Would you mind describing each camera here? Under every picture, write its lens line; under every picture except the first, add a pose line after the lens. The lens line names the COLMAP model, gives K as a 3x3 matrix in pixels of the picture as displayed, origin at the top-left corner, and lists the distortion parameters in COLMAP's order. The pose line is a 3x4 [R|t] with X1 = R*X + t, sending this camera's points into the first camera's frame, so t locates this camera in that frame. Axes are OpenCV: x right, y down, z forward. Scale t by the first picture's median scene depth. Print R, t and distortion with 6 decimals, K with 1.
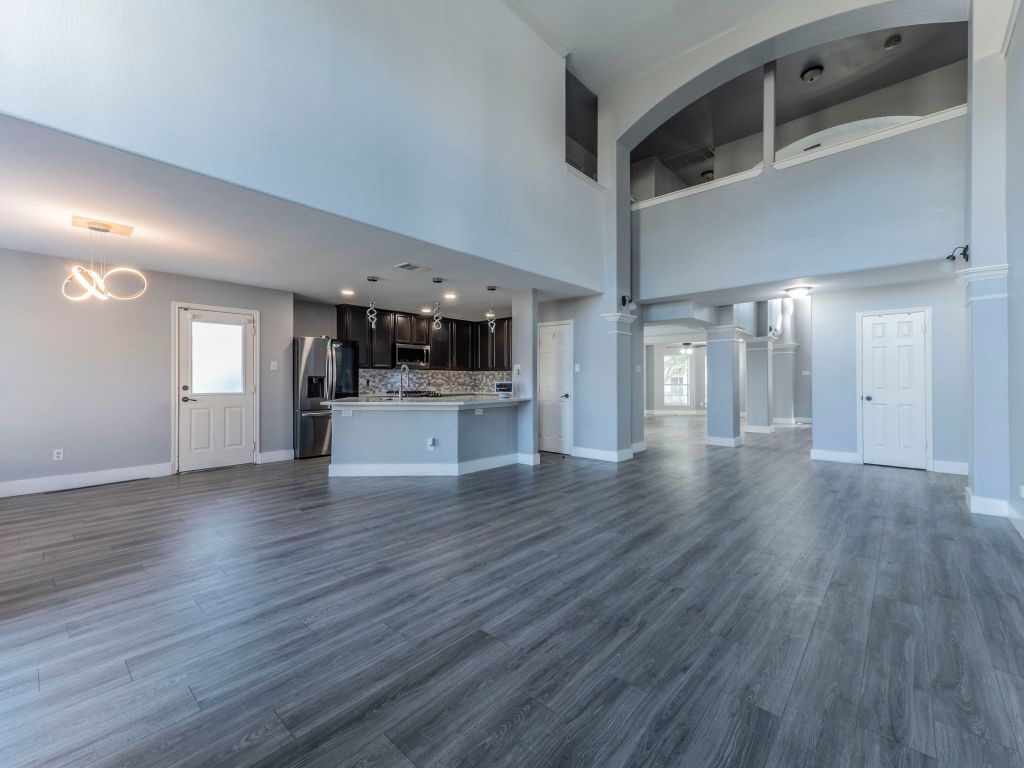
lens RADIAL K [[432.3, 0, 518.2], [0, 432.3, 377.6], [0, 0, 1]] dist [0.015972, 0.000116]
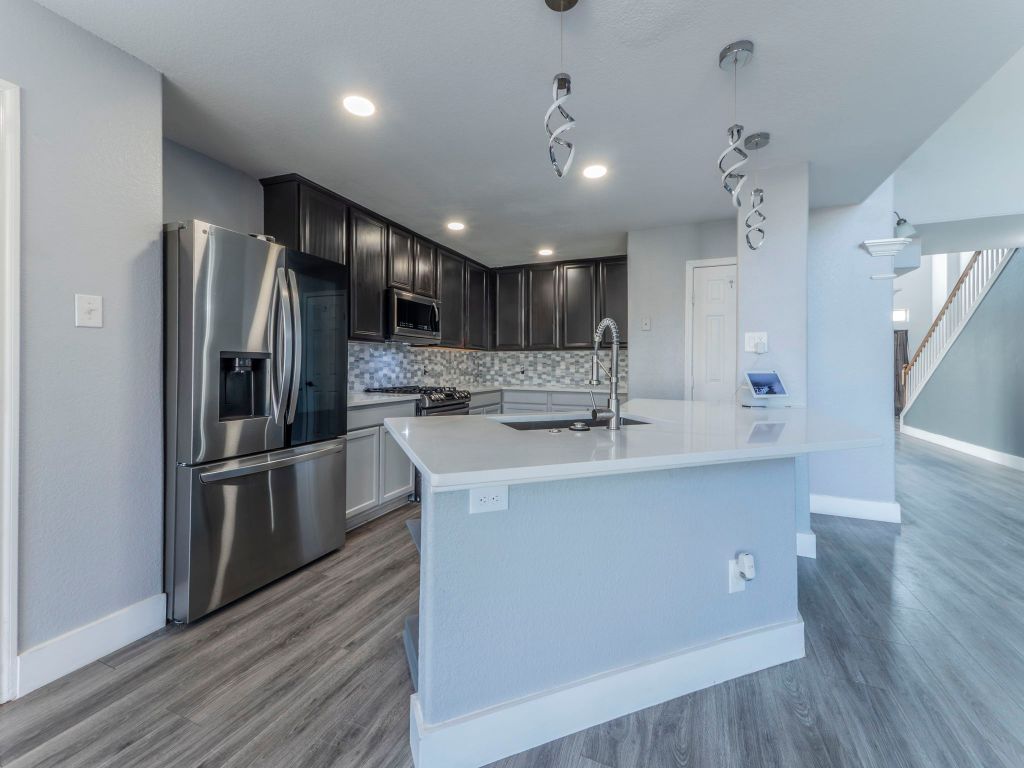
lens RADIAL K [[432.3, 0, 512.7], [0, 432.3, 365.6], [0, 0, 1]] dist [0.015972, 0.000116]
pose [[0.950361, 0.002194, 0.311143, -0.290433], [-0.003188, 0.999991, 0.002684, 0.004179], [-0.311134, -0.003543, 0.950359, 0.482436]]
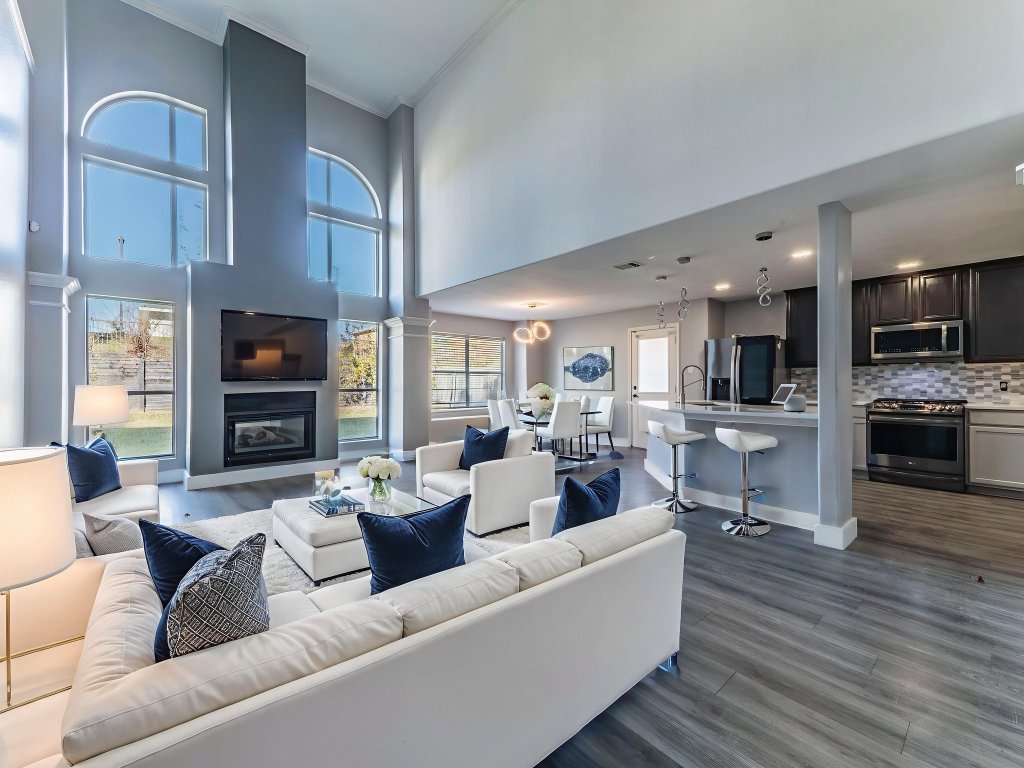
lens RADIAL K [[432.3, 0, 508.6], [0, 432.3, 385.5], [0, 0, 1]] dist [0.015972, 0.000116]
pose [[-0.134095, 0.003926, -0.990961, 0.440729], [0.004872, 0.999983, 0.003302, 0.006459], [0.990957, -0.004385, -0.134112, 0.506455]]
